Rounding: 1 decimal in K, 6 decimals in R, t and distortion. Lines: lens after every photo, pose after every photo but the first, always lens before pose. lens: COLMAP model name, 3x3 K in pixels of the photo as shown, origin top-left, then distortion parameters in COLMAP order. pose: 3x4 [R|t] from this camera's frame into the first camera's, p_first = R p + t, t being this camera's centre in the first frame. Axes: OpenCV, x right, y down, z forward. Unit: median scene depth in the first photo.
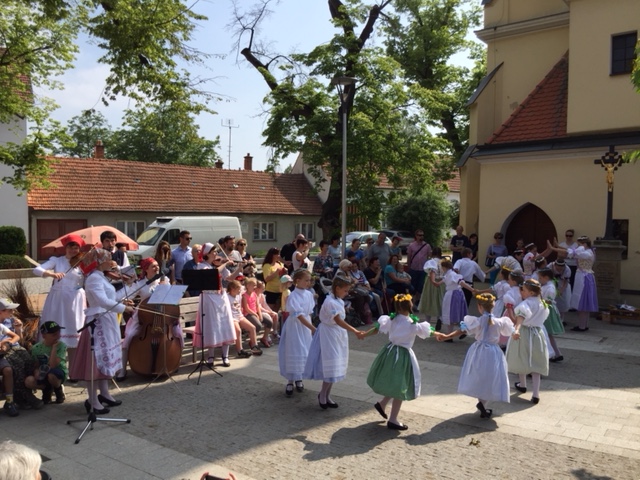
lens RADIAL K [[534.6, 0, 320.0], [0, 534.6, 240.0], [0, 0, 1]] dist [0.068229, -0.095951]
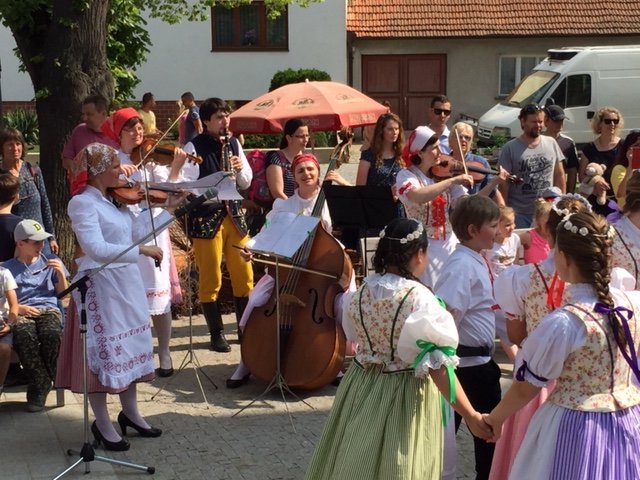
lens RADIAL K [[1095.0, 0, 320.0], [0, 1095.0, 240.0], [0, 0, 1]] dist [-0.002517, 0.008314]
pose [[0.841804, 0.078617, -0.534027, 0.099158], [-0.004439, 0.990312, 0.138791, -0.012478], [0.539765, -0.114465, 0.833998, 0.061334]]
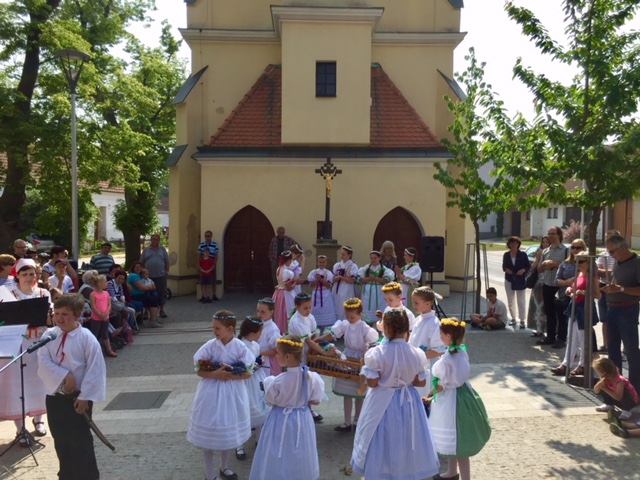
lens RADIAL K [[534.6, 0, 320.0], [0, 534.6, 240.0], [0, 0, 1]] dist [0.068229, -0.095951]
pose [[0.764891, -0.028037, 0.643550, -0.145526], [0.026903, 0.999571, 0.011571, -0.007540], [-0.643598, 0.008463, 0.765317, 0.085280]]
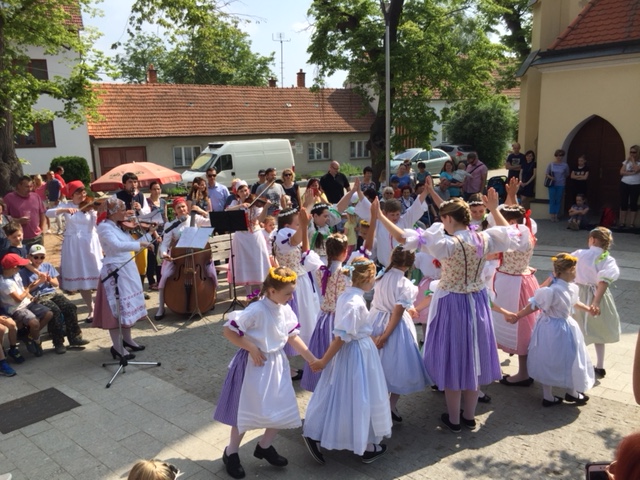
lens RADIAL K [[534.6, 0, 320.0], [0, 534.6, 240.0], [0, 0, 1]] dist [0.068229, -0.095951]
pose [[0.993180, -0.018512, -0.115109, 0.022475], [0.036078, 0.987651, 0.152459, -0.013581], [0.110866, -0.155572, 0.981584, 0.016815]]
